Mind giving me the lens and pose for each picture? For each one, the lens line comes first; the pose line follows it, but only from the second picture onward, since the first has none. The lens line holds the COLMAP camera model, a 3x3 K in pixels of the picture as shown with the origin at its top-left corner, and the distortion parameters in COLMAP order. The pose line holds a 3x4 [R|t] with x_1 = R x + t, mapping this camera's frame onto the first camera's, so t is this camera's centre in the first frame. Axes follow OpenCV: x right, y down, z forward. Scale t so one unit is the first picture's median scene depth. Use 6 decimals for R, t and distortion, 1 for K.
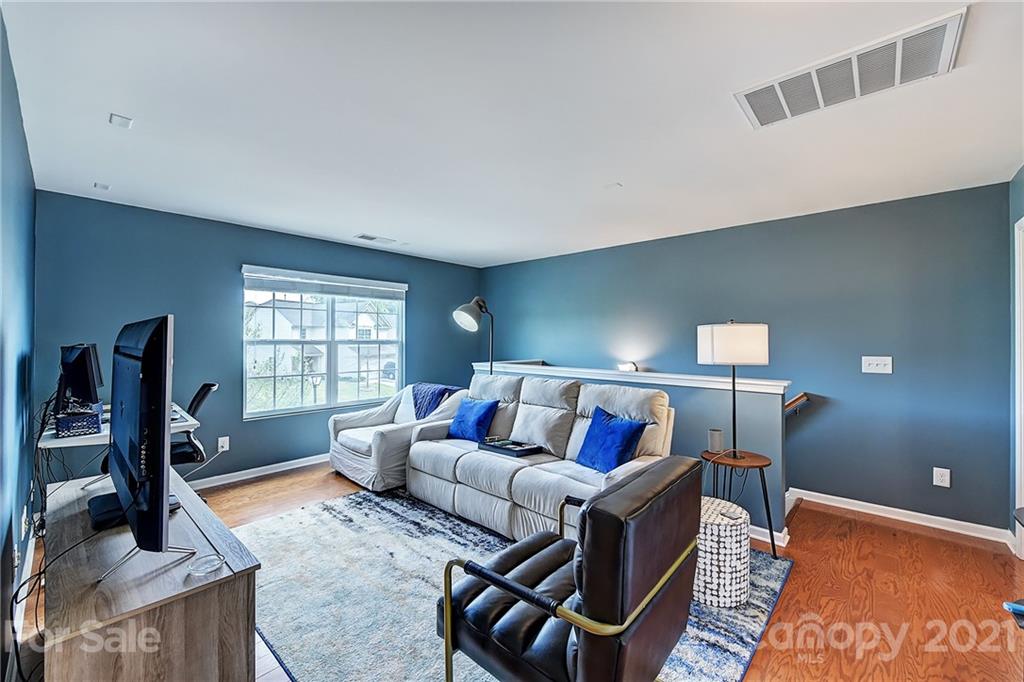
lens RADIAL K [[414.4, 0, 512.7], [0, 414.4, 334.0], [0, 0, 1]] dist [0.004537, -0.002252]
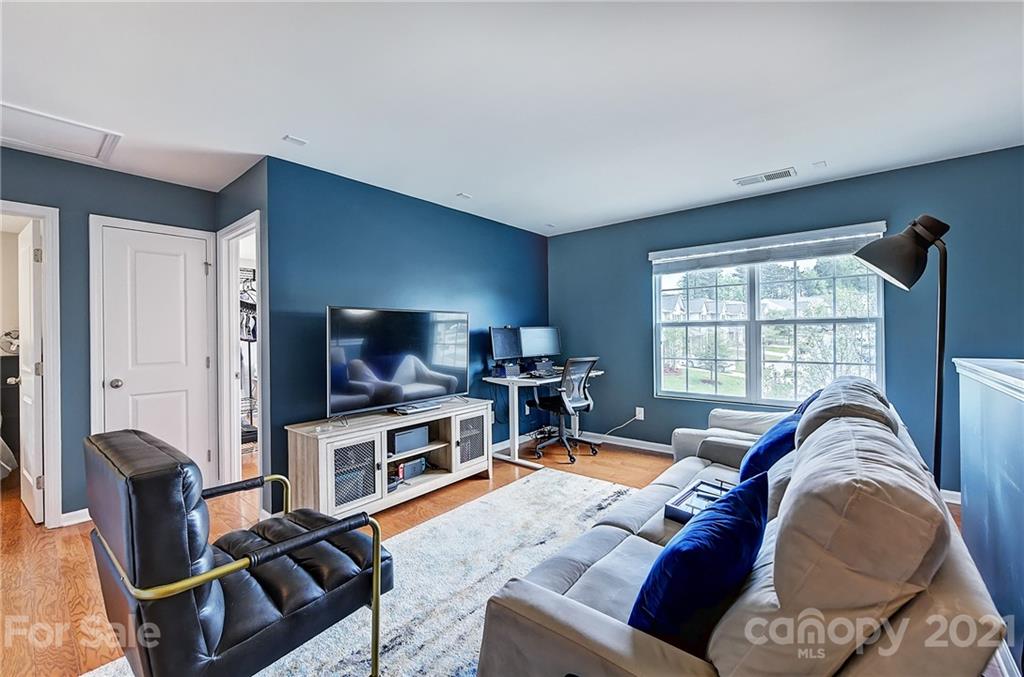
lens RADIAL K [[414.4, 0, 509.8], [0, 414.4, 339.1], [0, 0, 1]] dist [0.004537, -0.002252]
pose [[0.047073, 0.010493, -0.998836, 0.514253], [0.023447, 0.999658, 0.011607, 0.046701], [0.998616, -0.023966, 0.046811, 0.724770]]
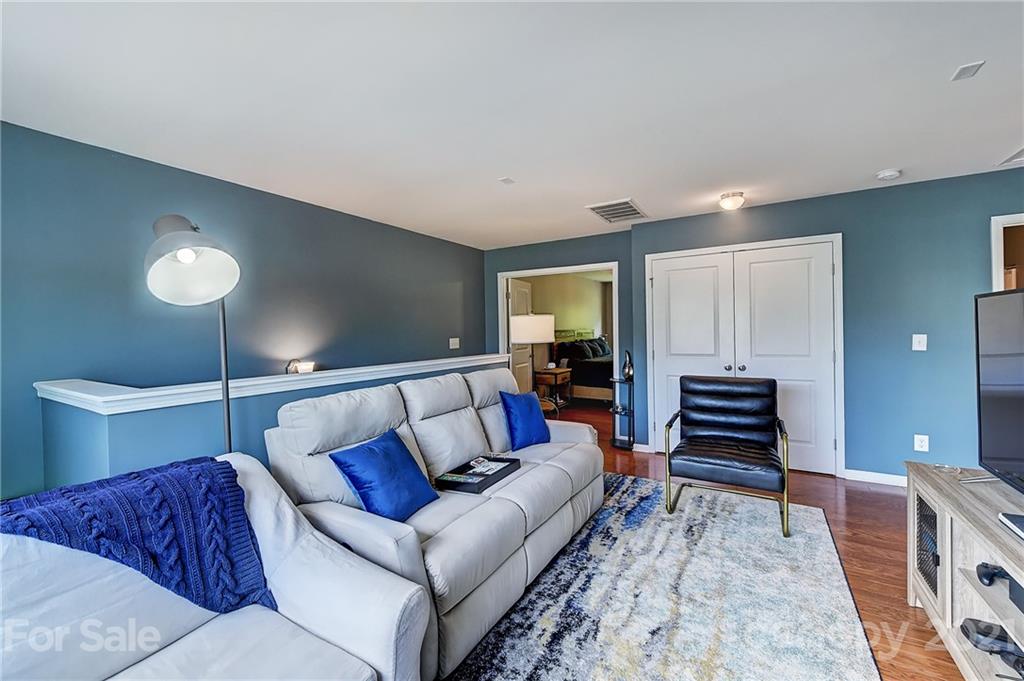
lens RADIAL K [[414.4, 0, 511.3], [0, 414.4, 337.5], [0, 0, 1]] dist [0.004537, -0.002252]
pose [[-0.193766, -0.012088, 0.980973, -0.739120], [0.005306, 0.999897, 0.013369, 0.027030], [-0.981033, 0.007796, -0.193682, 1.102048]]
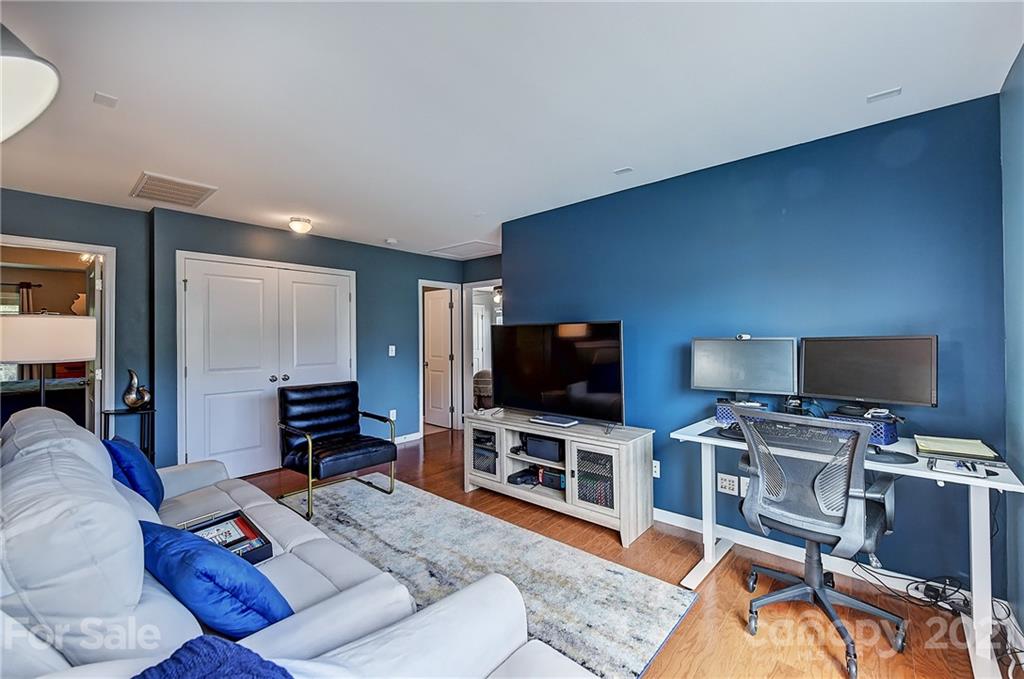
lens RADIAL K [[414.4, 0, 512.5], [0, 414.4, 339.4], [0, 0, 1]] dist [0.004537, -0.002252]
pose [[-0.999852, 0.007165, -0.015616, -0.366464], [0.007322, 0.999923, -0.009995, 0.033561], [0.015543, -0.010108, -0.999828, 1.528066]]
